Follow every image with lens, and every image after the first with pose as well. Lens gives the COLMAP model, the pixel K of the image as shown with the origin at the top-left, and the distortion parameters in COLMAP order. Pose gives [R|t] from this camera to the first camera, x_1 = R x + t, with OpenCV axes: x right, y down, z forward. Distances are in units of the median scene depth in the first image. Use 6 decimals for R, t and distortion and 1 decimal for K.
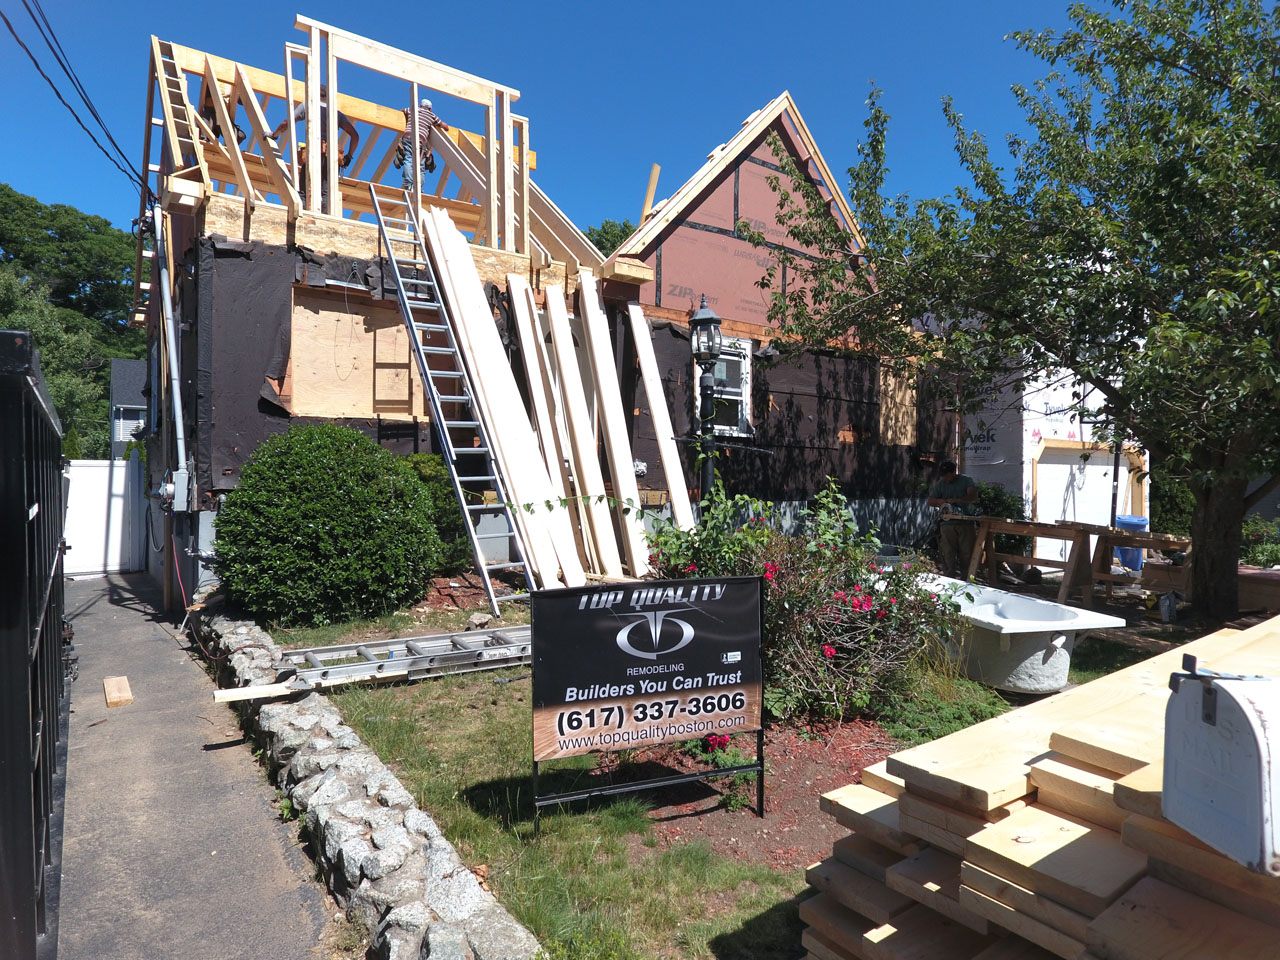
lens RADIAL K [[742.7, 0, 642.1], [0, 742.7, 486.1], [0, 0, 1]] dist [-0.006383, 0.001202]
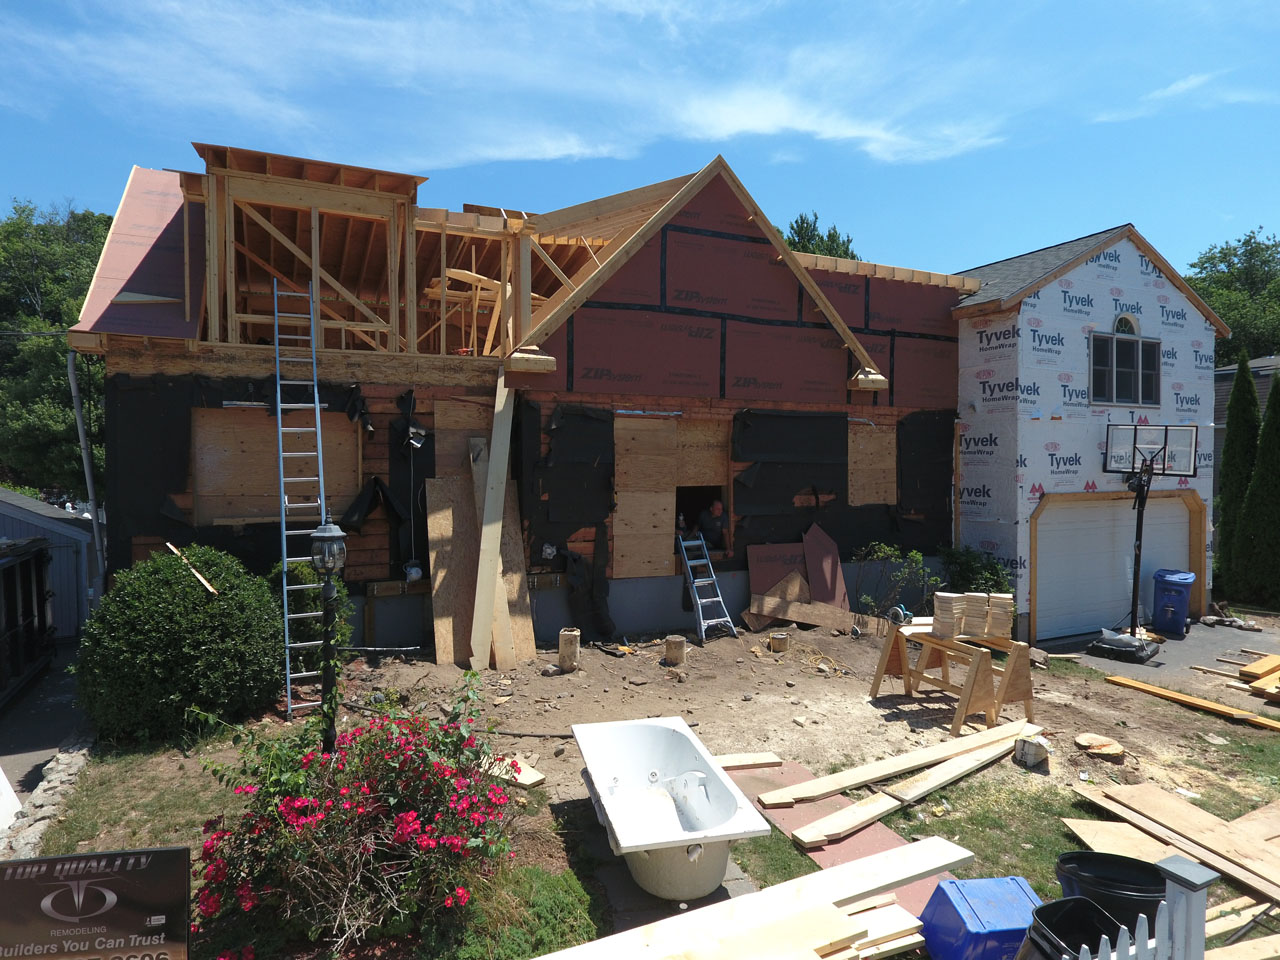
lens RADIAL K [[742.7, 0, 639.0], [0, 742.7, 476.0], [0, 0, 1]] dist [-0.006383, 0.001202]
pose [[0.982586, -0.000709, -0.185807, 1.076663], [0.001698, 0.999985, 0.005164, -0.458934], [0.185801, -0.005389, 0.982573, 0.041228]]
